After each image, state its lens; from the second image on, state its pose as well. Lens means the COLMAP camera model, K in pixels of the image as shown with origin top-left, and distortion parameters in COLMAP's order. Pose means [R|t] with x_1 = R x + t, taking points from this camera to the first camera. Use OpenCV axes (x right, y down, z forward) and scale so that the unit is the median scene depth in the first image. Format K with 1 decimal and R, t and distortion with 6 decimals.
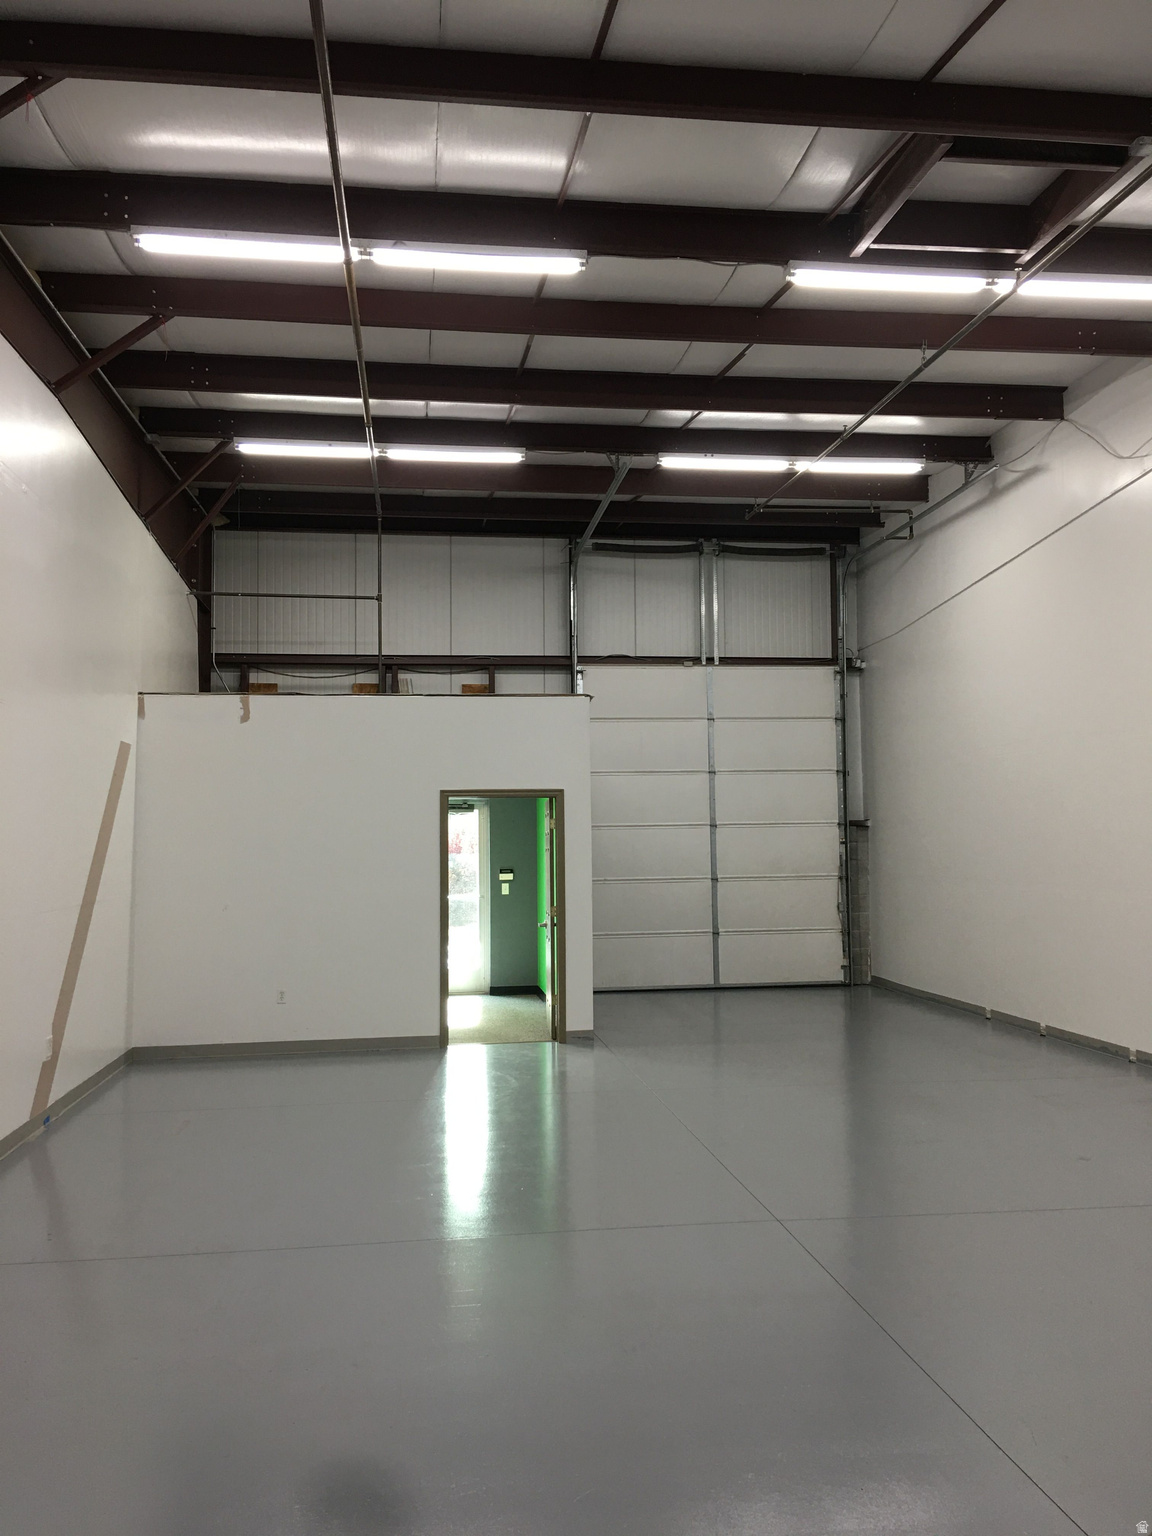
lens RADIAL K [[1290.0, 0, 579.7], [0, 1290.0, 764.1], [0, 0, 1]] dist [0.123901, -0.174498]
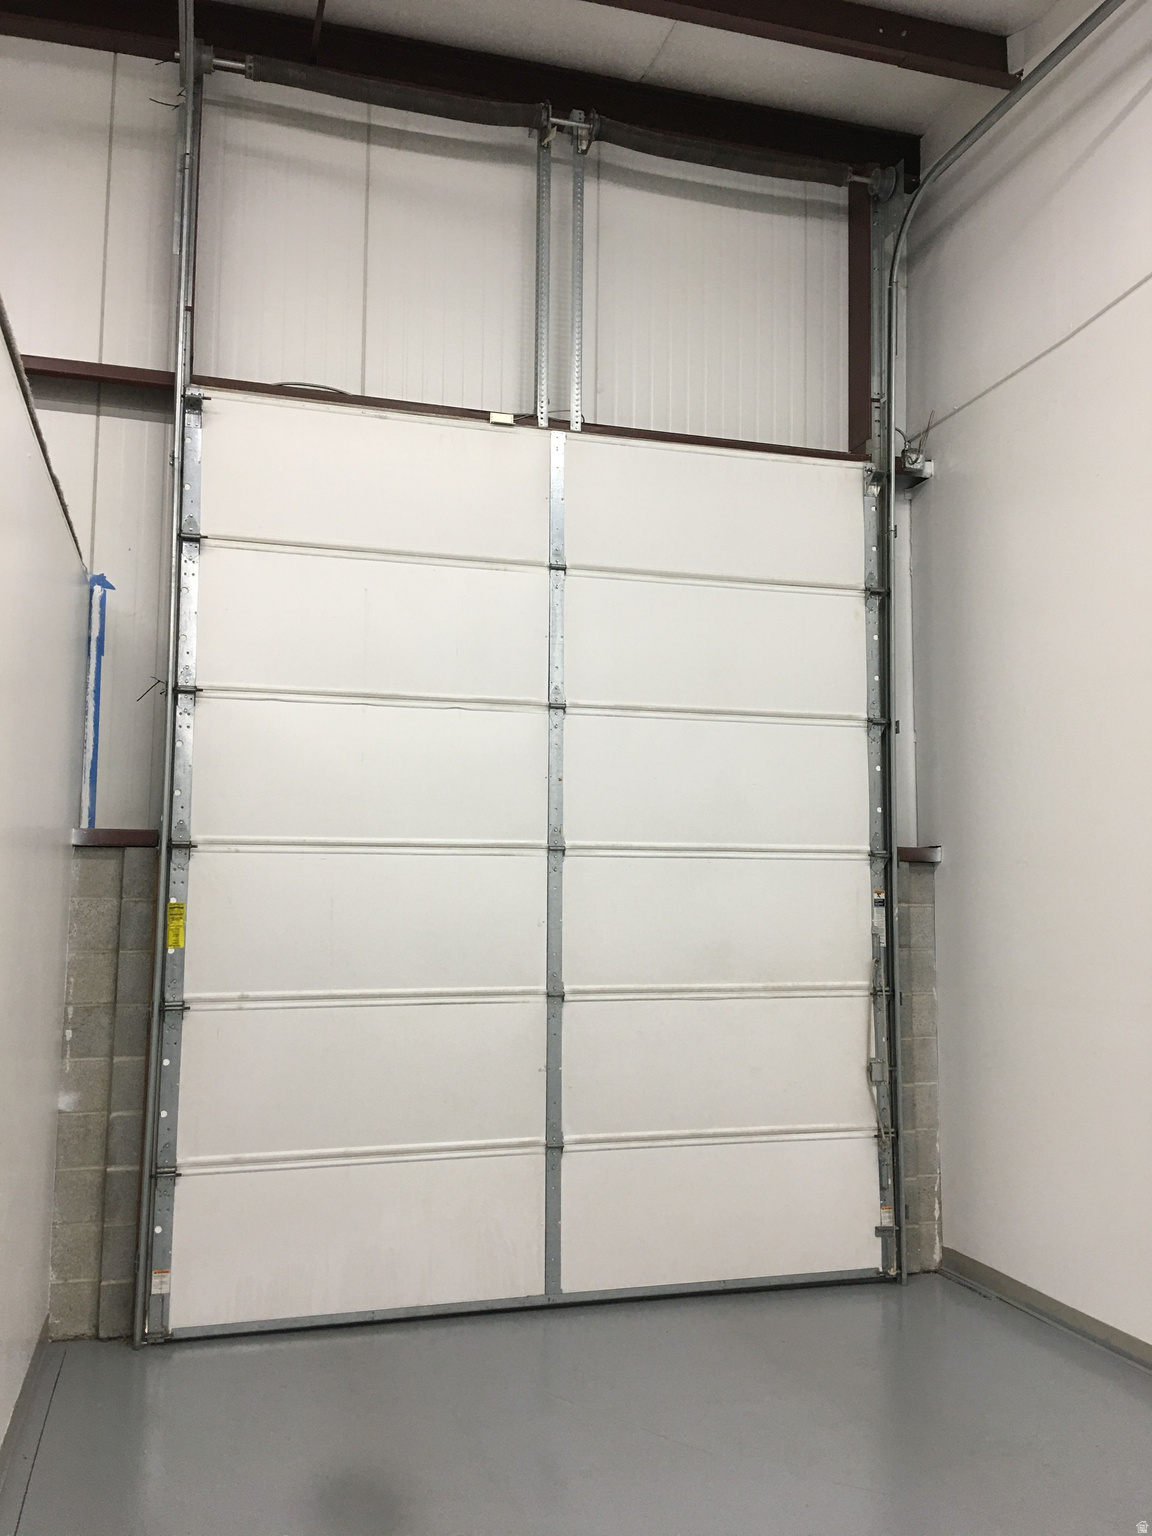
lens RADIAL K [[1290.0, 0, 579.7], [0, 1290.0, 764.1], [0, 0, 1]] dist [0.123901, -0.174498]
pose [[0.988765, 0.035549, 0.145192, 0.054473], [-0.029300, 0.998559, -0.044950, 0.039039], [-0.146581, 0.040191, 0.988382, 0.623060]]
